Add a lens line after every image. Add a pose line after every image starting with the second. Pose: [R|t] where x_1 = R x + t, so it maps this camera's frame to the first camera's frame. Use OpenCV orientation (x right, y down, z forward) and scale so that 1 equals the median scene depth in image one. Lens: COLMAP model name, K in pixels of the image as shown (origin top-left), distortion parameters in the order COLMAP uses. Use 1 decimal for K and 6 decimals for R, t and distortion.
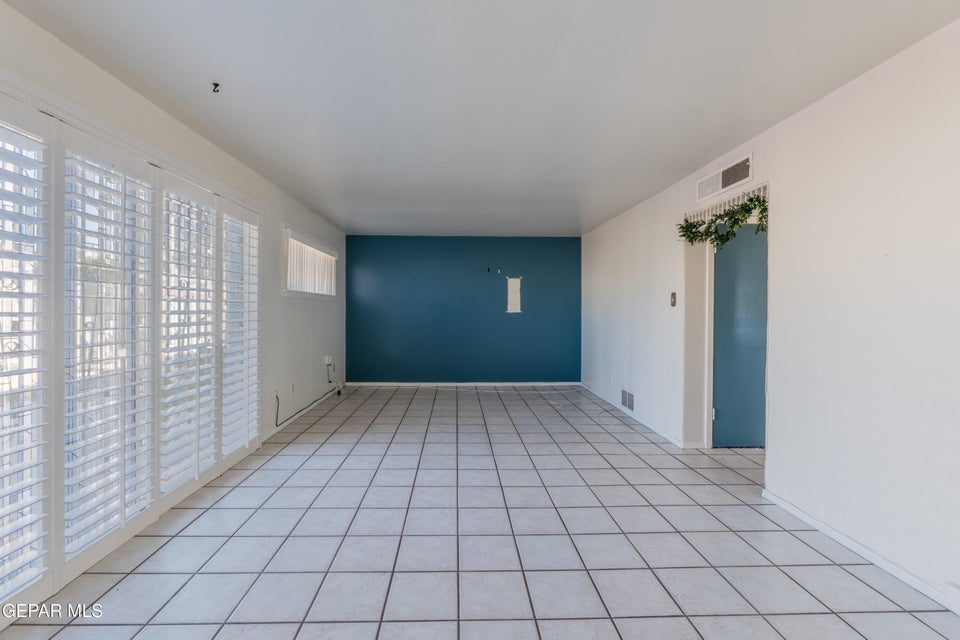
lens RADIAL K [[408.9, 0, 470.8], [0, 408.9, 315.3], [0, 0, 1]] dist [-0.007601, 0.000804]
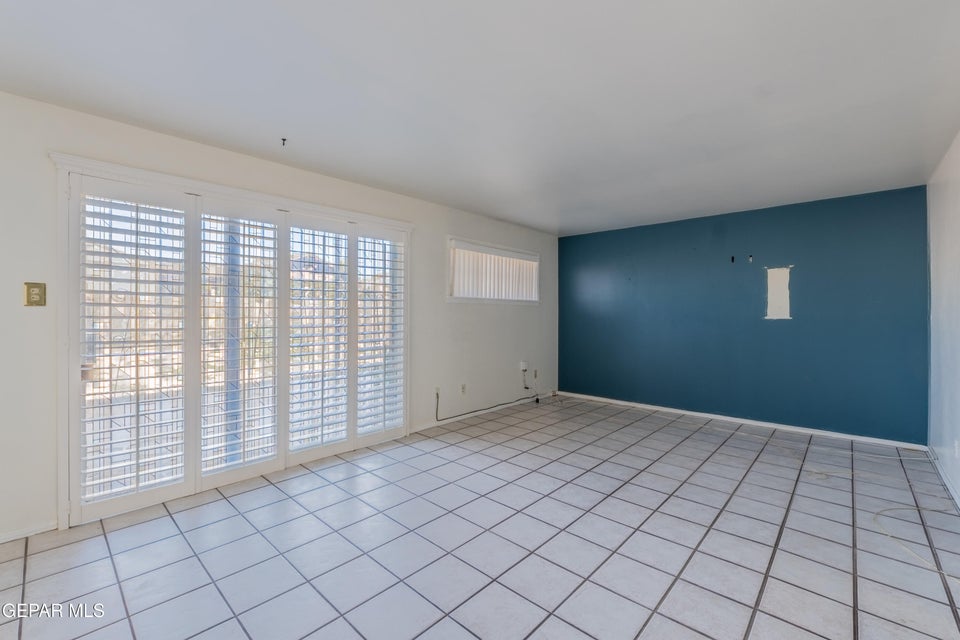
lens RADIAL K [[408.9, 0, 474.4], [0, 408.9, 318.1], [0, 0, 1]] dist [-0.007601, 0.000804]
pose [[0.697768, 0.001934, -0.716321, 0.309122], [-0.008244, 0.999952, -0.005330, -0.001097], [0.716276, 0.009625, 0.697750, 0.234855]]
